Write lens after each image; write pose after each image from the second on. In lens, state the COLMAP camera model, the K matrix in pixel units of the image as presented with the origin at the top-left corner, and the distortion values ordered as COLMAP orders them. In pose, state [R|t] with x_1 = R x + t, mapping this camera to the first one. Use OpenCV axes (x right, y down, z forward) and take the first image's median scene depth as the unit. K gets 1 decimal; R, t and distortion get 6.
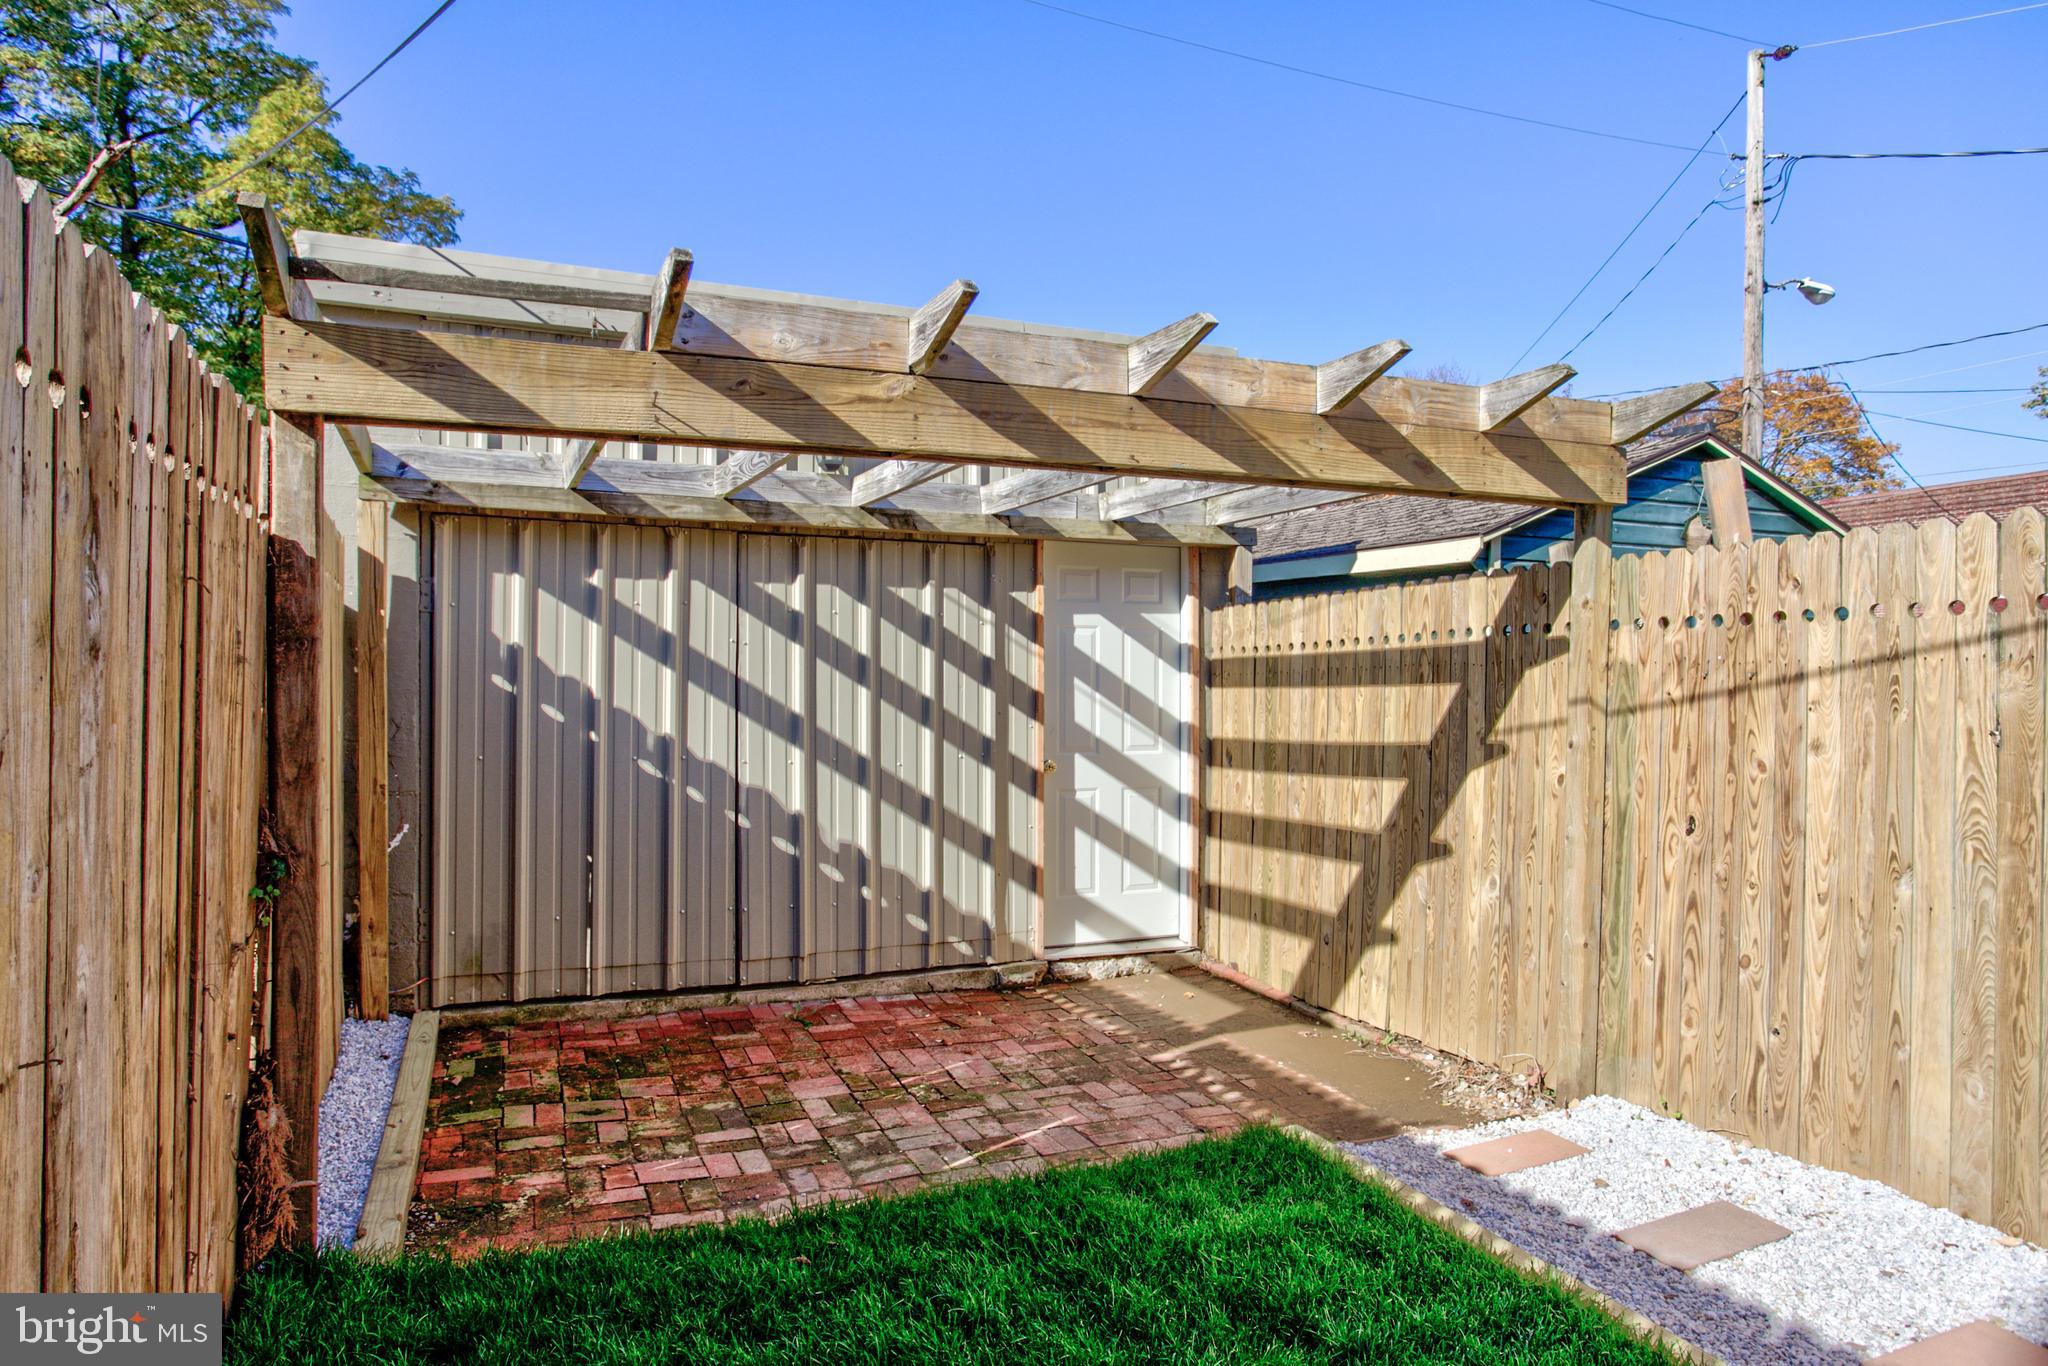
lens RADIAL K [[1233.7, 0, 1050.2], [0, 1233.7, 705.6], [0, 0, 1]] dist [-0.033353, 0.029706]
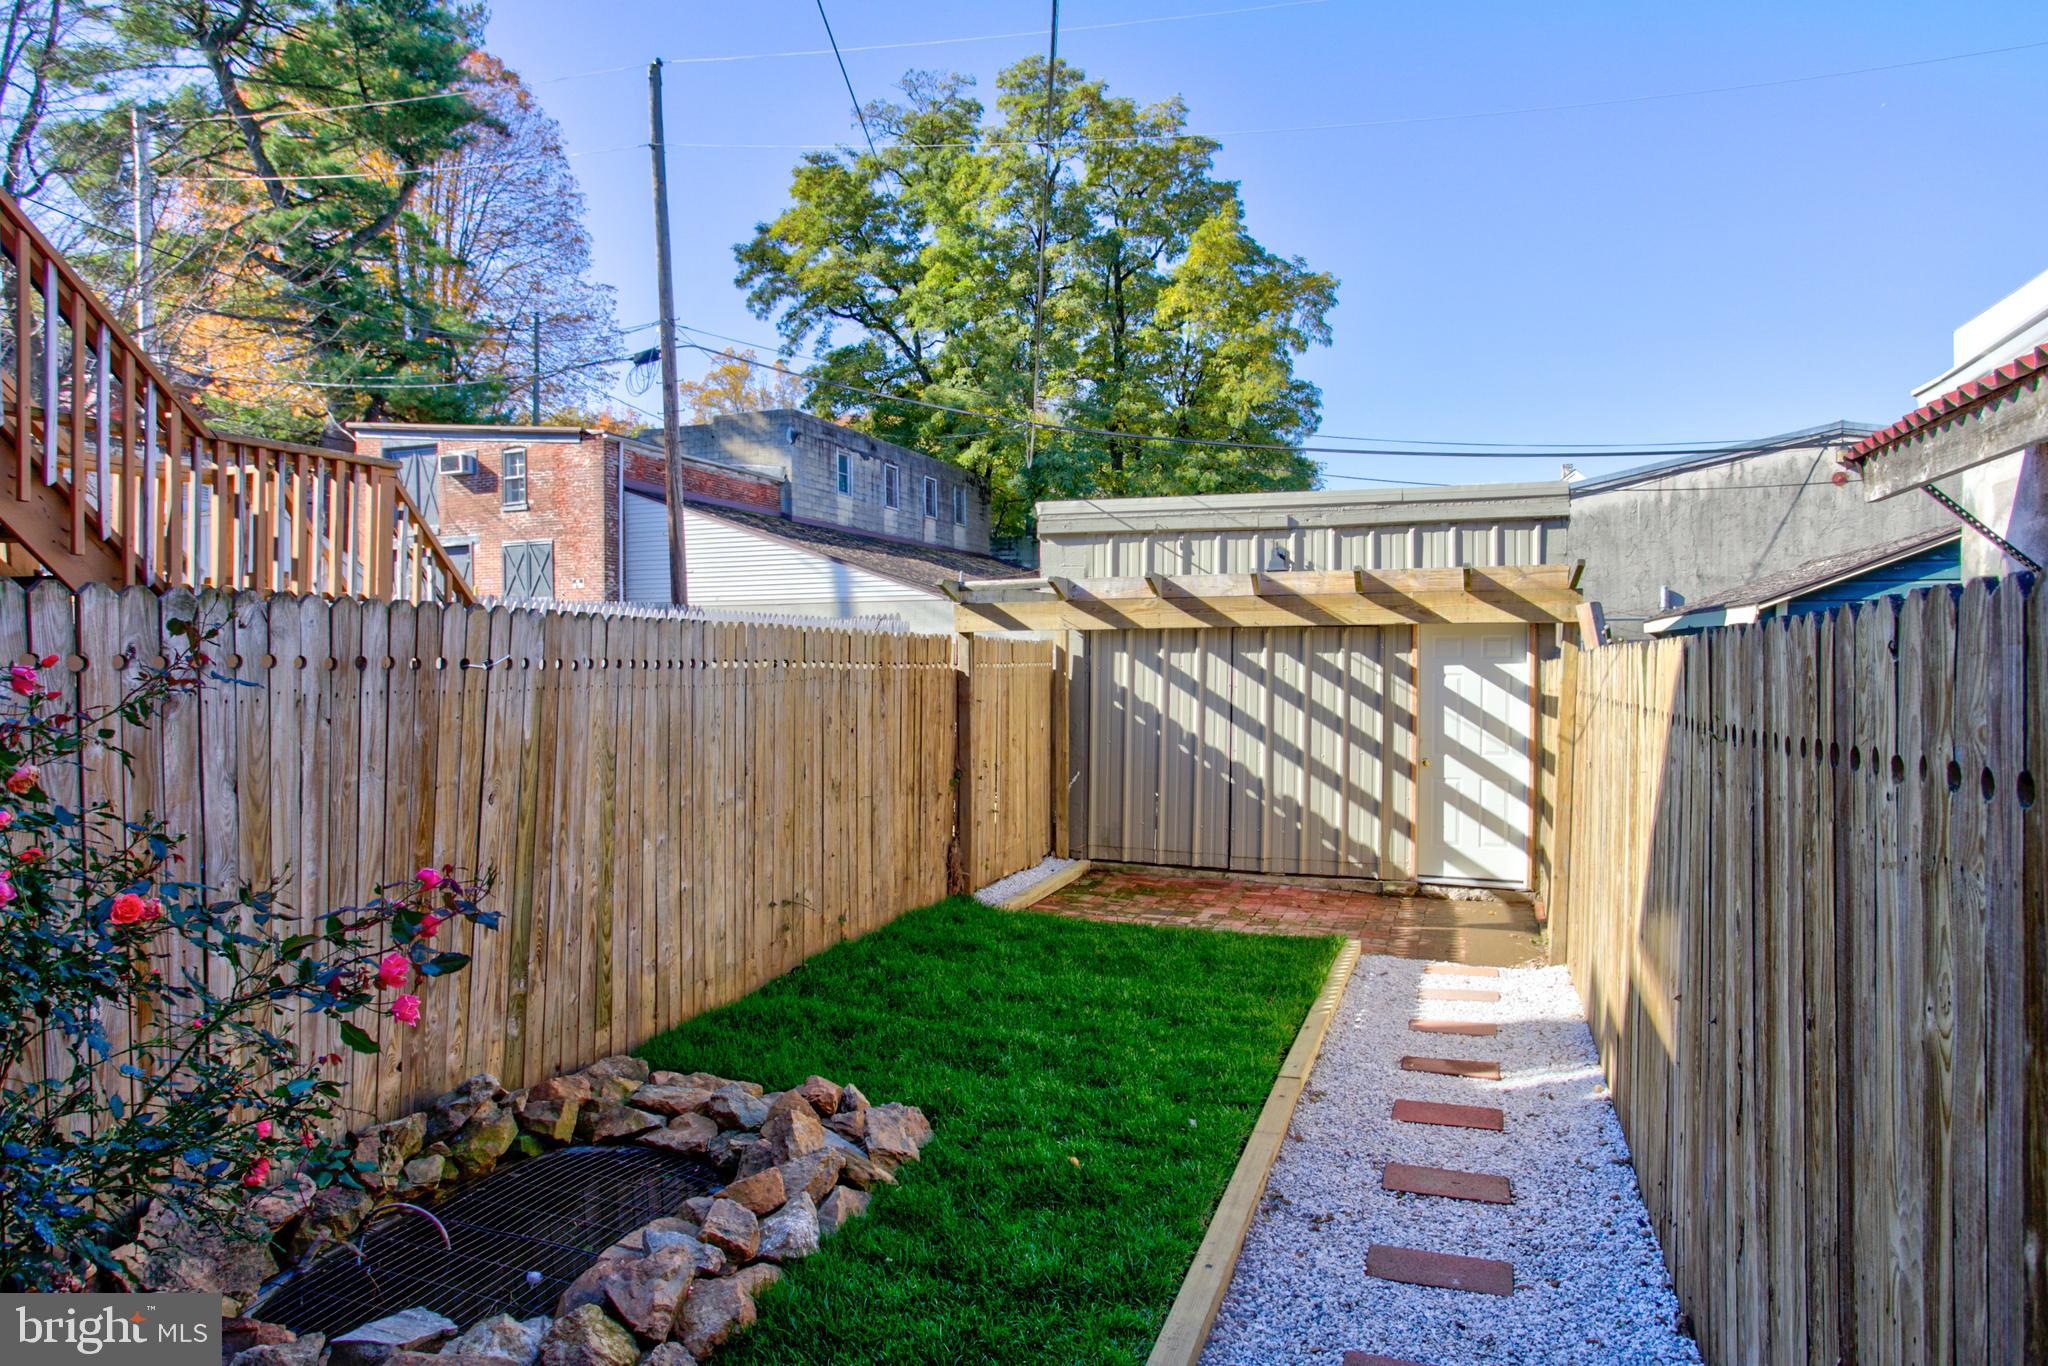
lens RADIAL K [[1233.7, 0, 1023.0], [0, 1233.7, 675.5], [0, 0, 1]] dist [-0.033353, 0.029706]
pose [[0.736320, 0.005853, -0.676608, 0.732611], [-0.015763, 0.999840, -0.008504, -0.042708], [0.676450, 0.016927, 0.736294, -0.556704]]
